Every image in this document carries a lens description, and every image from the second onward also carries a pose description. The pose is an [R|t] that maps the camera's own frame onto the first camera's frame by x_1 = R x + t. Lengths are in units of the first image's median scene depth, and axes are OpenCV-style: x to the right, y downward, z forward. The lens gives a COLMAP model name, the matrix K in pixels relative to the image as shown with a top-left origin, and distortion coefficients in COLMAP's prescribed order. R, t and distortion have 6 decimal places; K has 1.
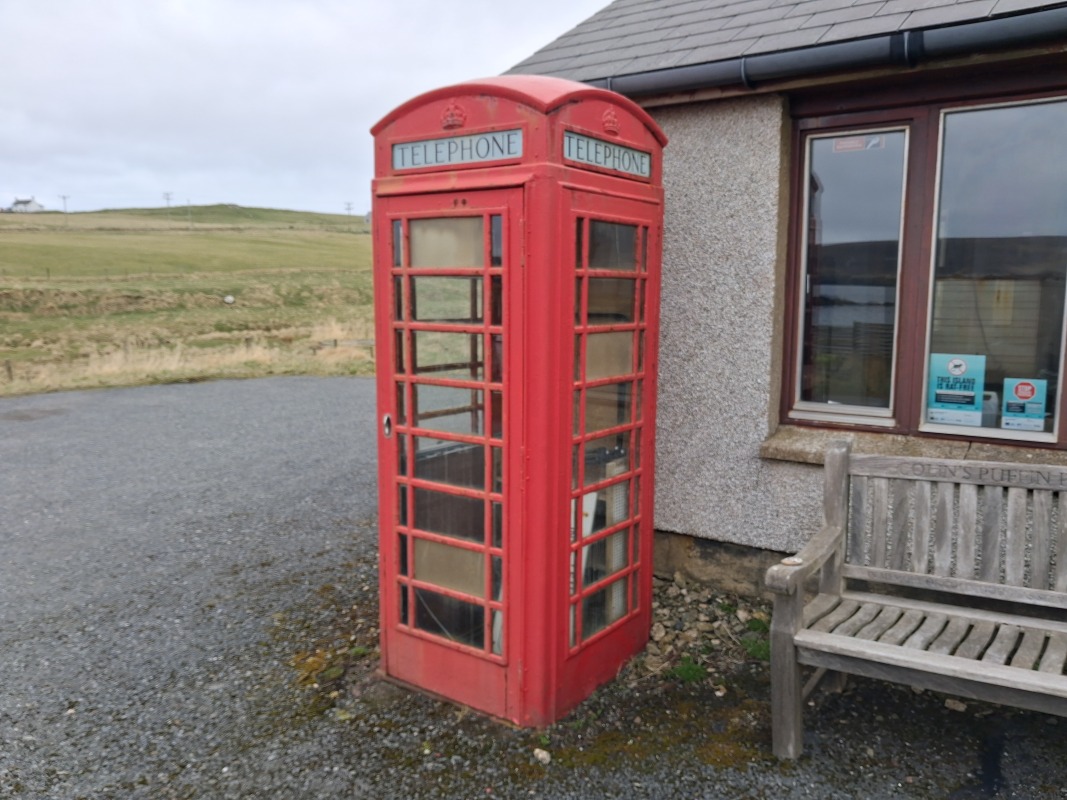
lens RADIAL K [[847.2, 0, 533.5], [0, 847.2, 400.0], [0, 0, 1]] dist [-0.007913, -0.013108]
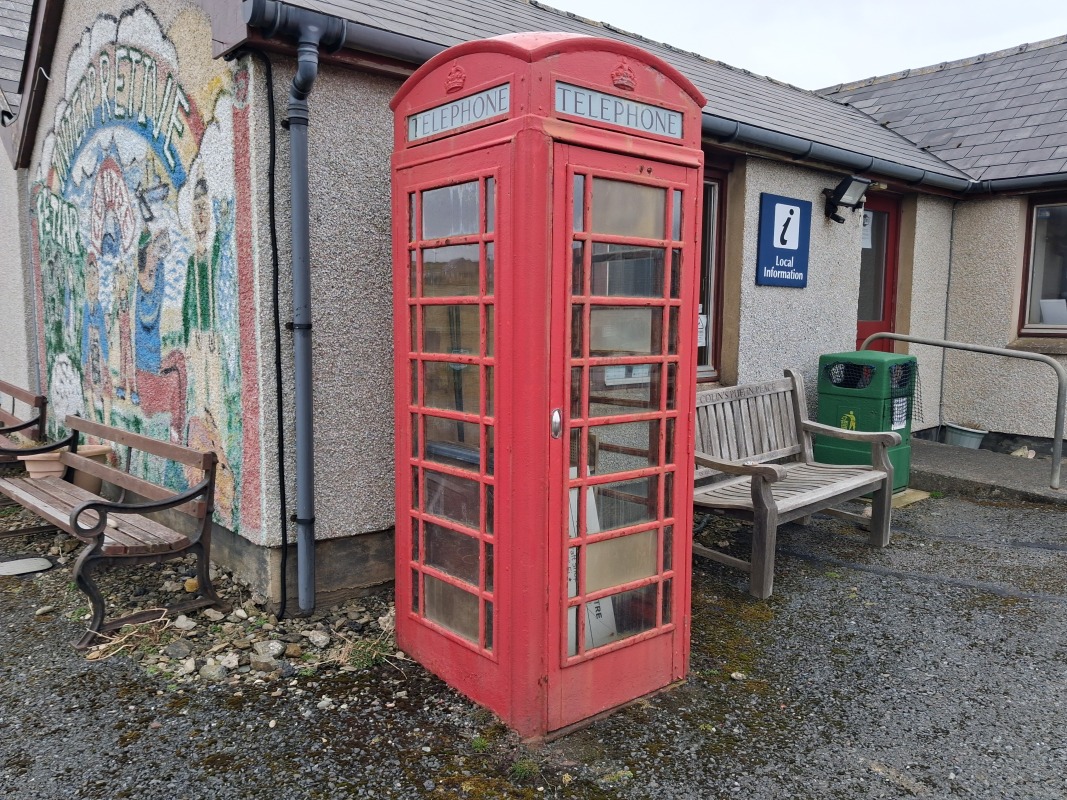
lens RADIAL K [[838.7, 0, 538.7], [0, 838.7, 407.8], [0, 0, 1]] dist [-0.005418, -0.007710]
pose [[0.245688, -0.106009, 0.963535, -1.049500], [0.123515, 0.989323, 0.077351, -0.053994], [-0.961448, 0.100007, 0.256158, 0.886256]]
